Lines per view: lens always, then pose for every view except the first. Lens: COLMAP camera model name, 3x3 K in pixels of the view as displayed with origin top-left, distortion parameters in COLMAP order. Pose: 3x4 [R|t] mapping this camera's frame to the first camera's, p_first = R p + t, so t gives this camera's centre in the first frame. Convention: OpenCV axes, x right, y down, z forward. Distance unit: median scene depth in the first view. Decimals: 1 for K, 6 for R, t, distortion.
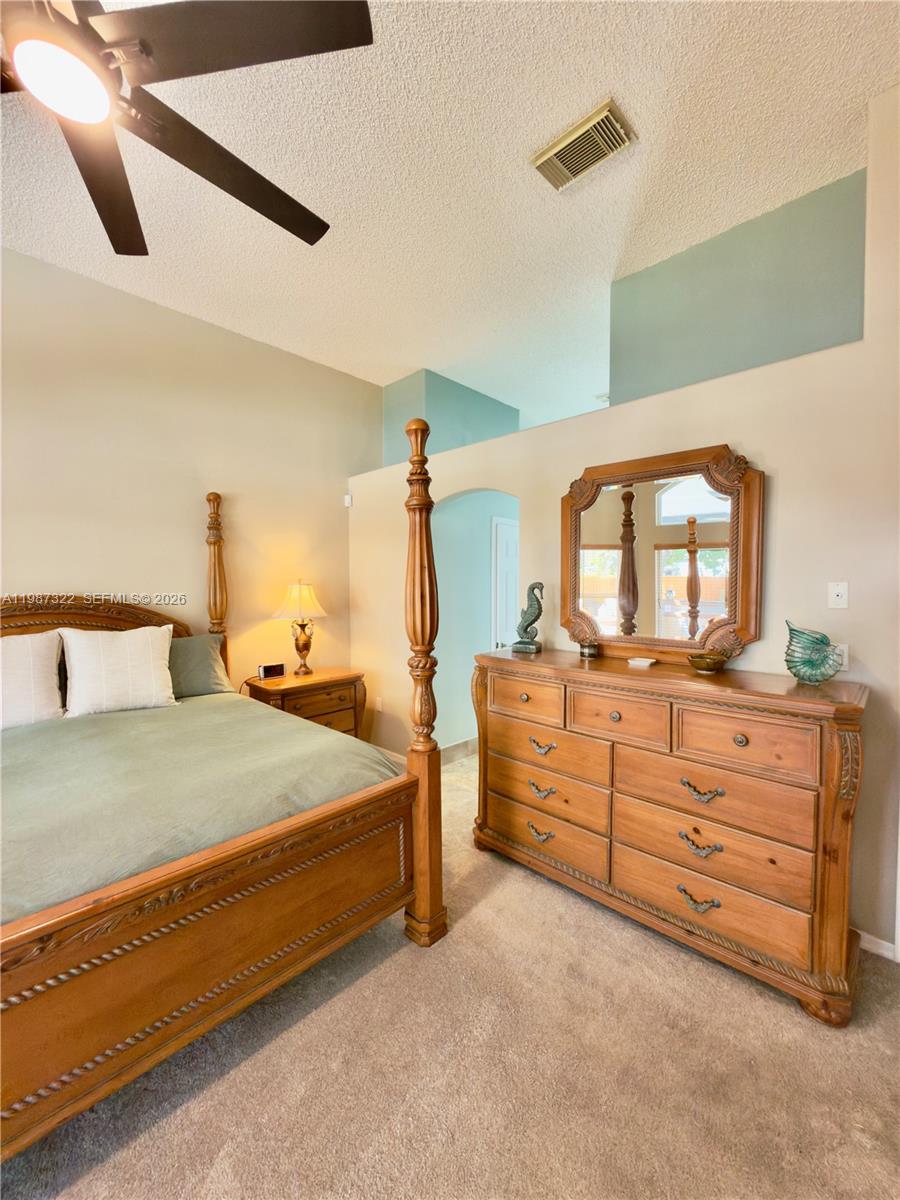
lens RADIAL K [[478.5, 0, 451.8], [0, 478.5, 599.4], [0, 0, 1]] dist [-0.000957, -0.000052]
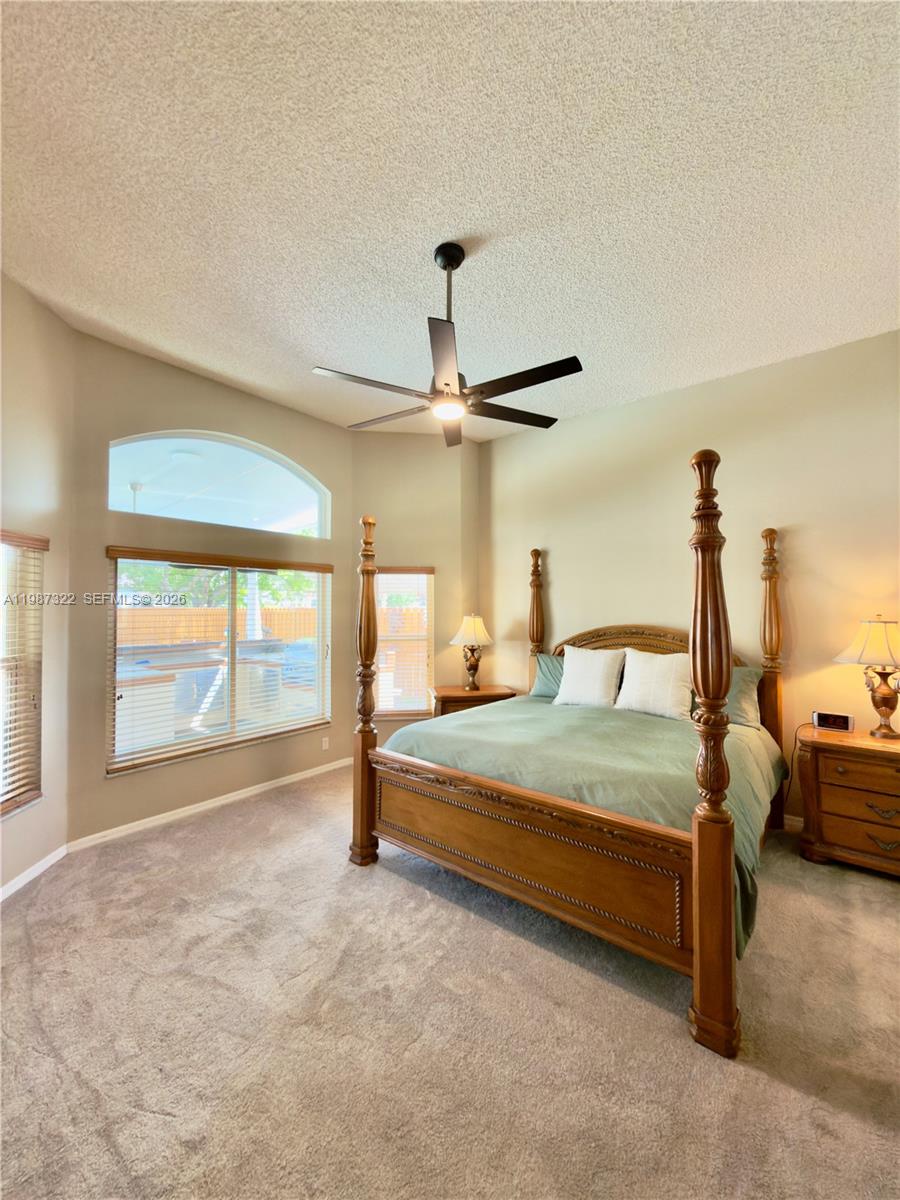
lens RADIAL K [[478.5, 0, 451.8], [0, 478.5, 599.4], [0, 0, 1]] dist [-0.000957, -0.000052]
pose [[0.091325, -0.013616, -0.995728, 0.616166], [-0.035012, 0.999244, -0.016875, -0.045692], [0.995205, 0.036404, 0.090780, 0.337274]]
